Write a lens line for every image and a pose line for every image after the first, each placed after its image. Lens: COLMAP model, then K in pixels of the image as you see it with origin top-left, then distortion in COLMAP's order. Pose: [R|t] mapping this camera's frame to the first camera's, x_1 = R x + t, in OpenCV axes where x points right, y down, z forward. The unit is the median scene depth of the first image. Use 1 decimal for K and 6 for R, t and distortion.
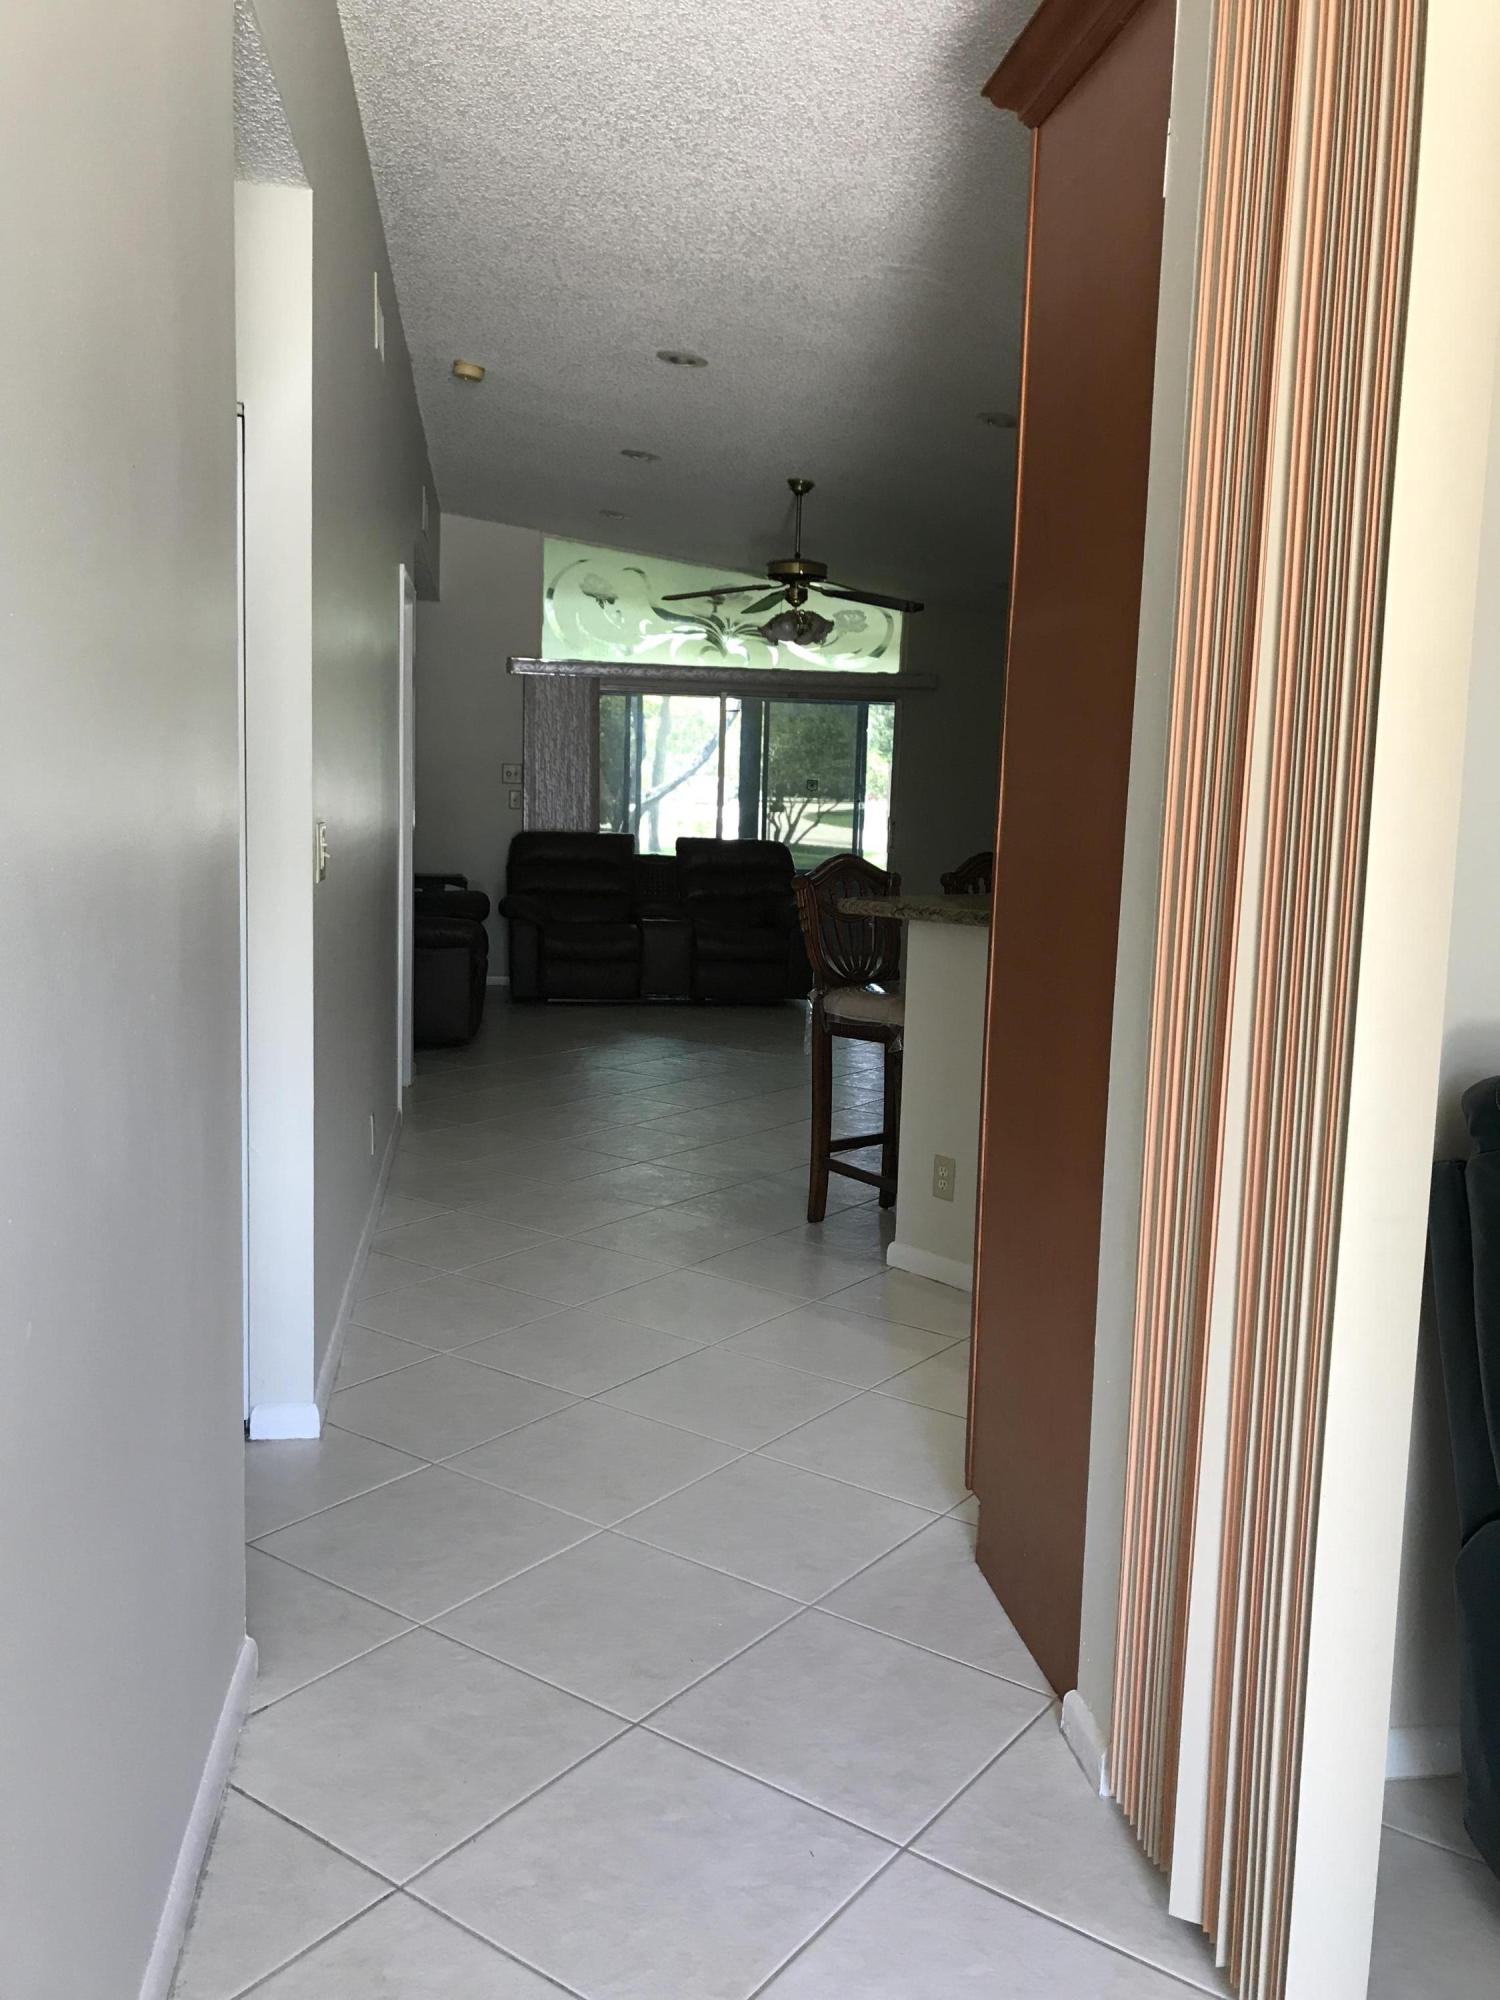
lens RADIAL K [[1643.4, 0, 746.8], [0, 1643.4, 990.0], [0, 0, 1]] dist [-0.014031, -0.002548]
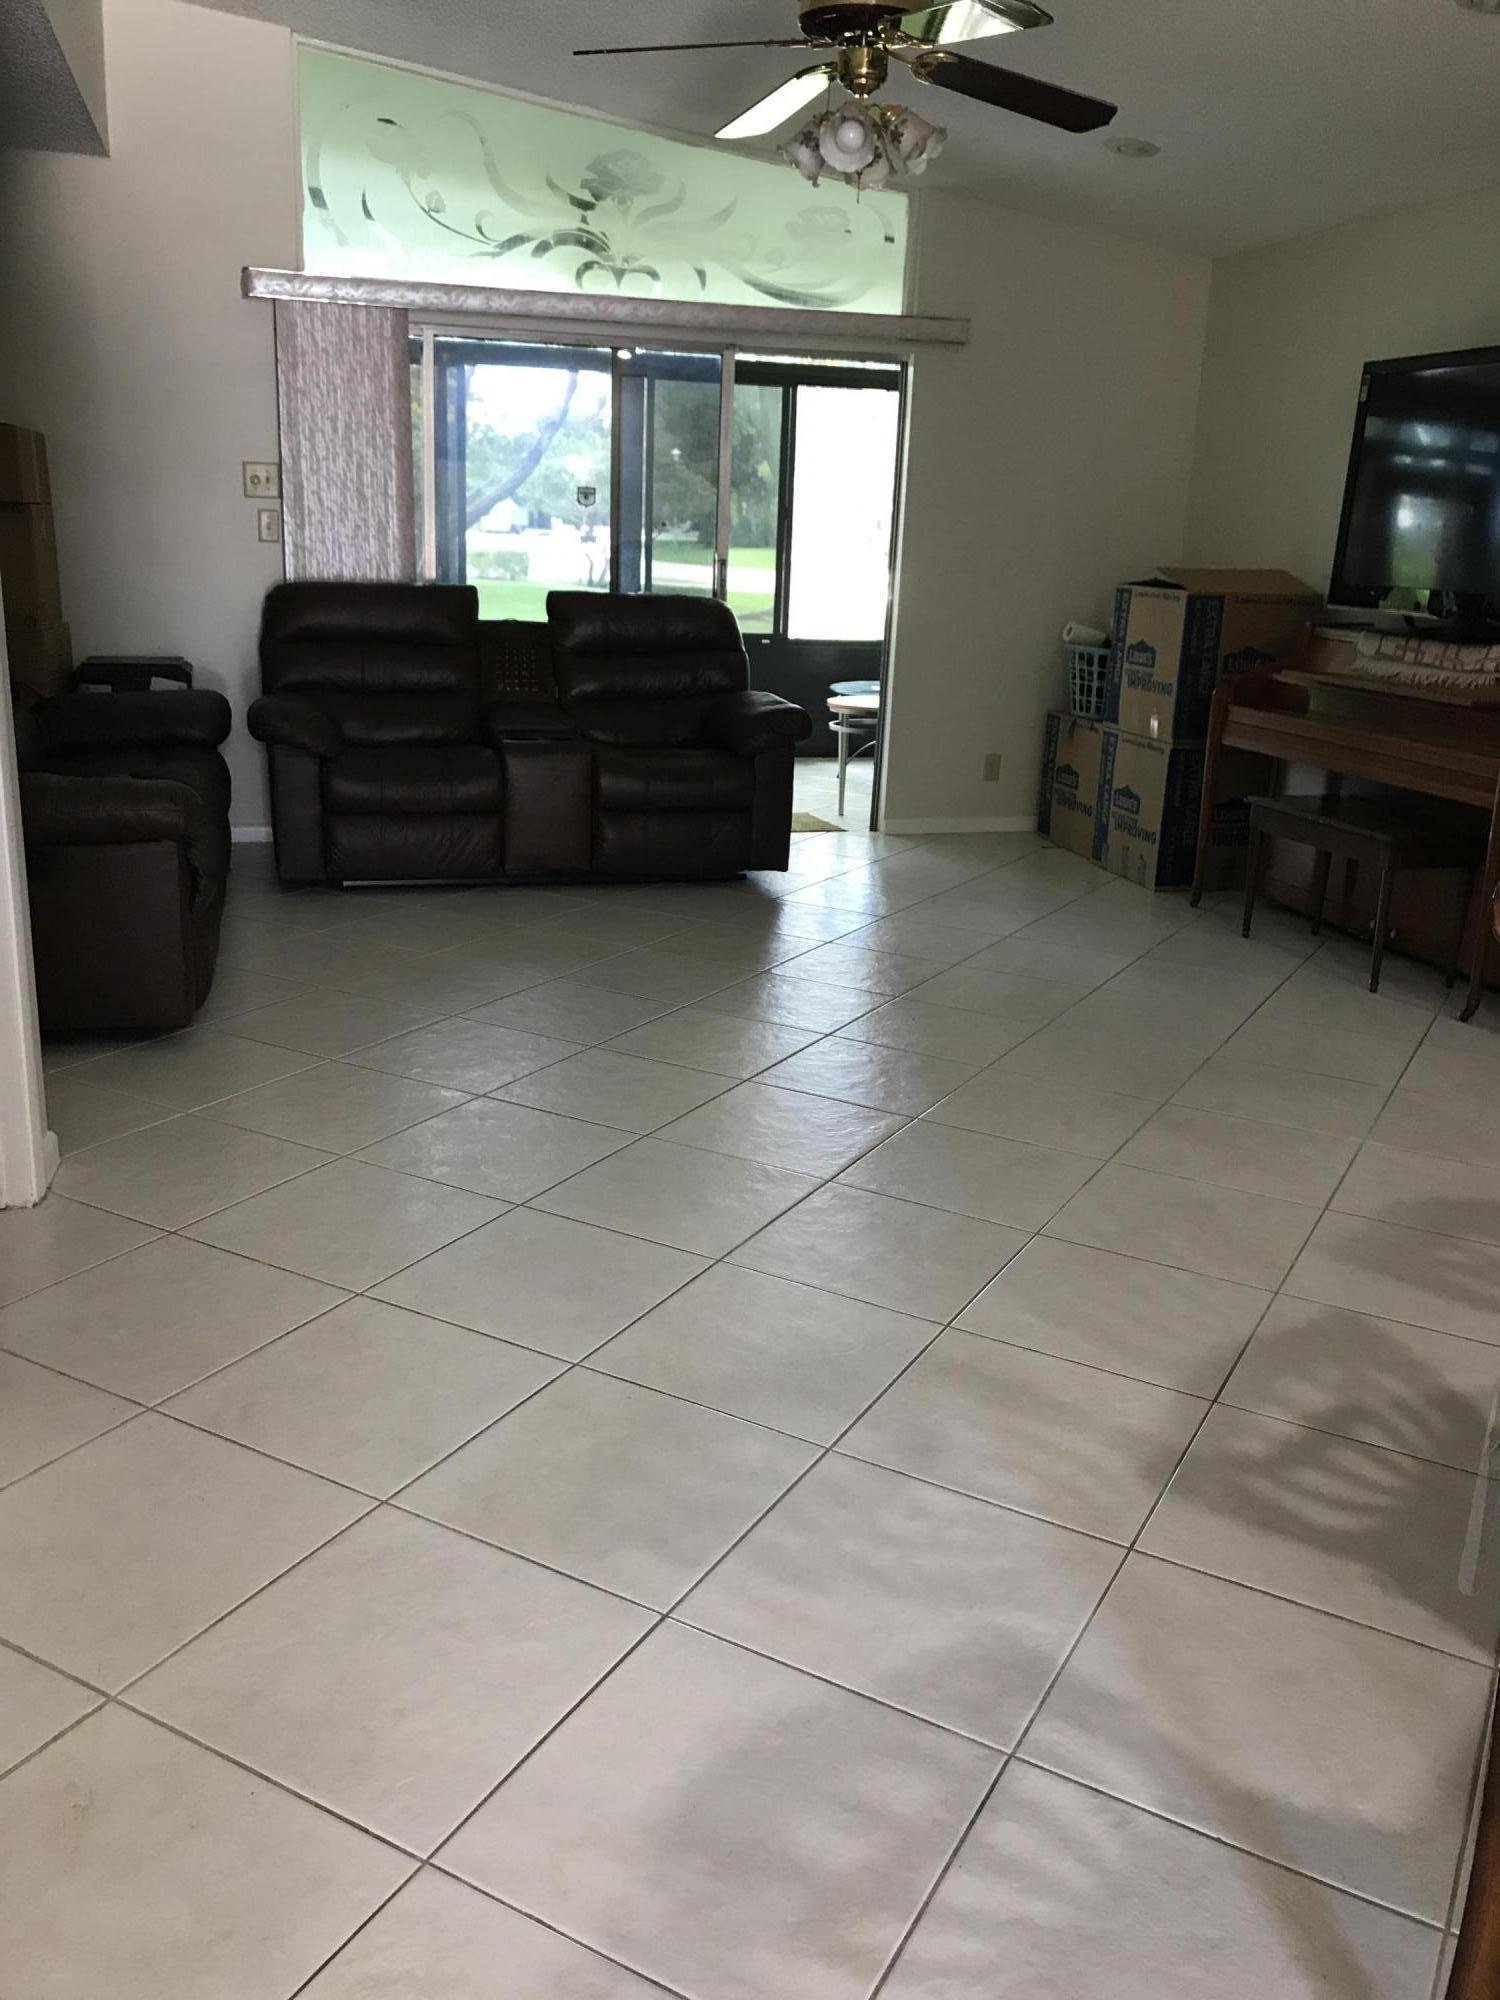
lens RADIAL K [[1643.4, 0, 746.8], [0, 1643.4, 990.0], [0, 0, 1]] dist [-0.014031, -0.002548]
pose [[0.992155, -0.026887, 0.122090, -0.048247], [0.007340, 0.987442, 0.157812, -0.043690], [-0.124800, -0.155678, 0.979893, 0.383141]]
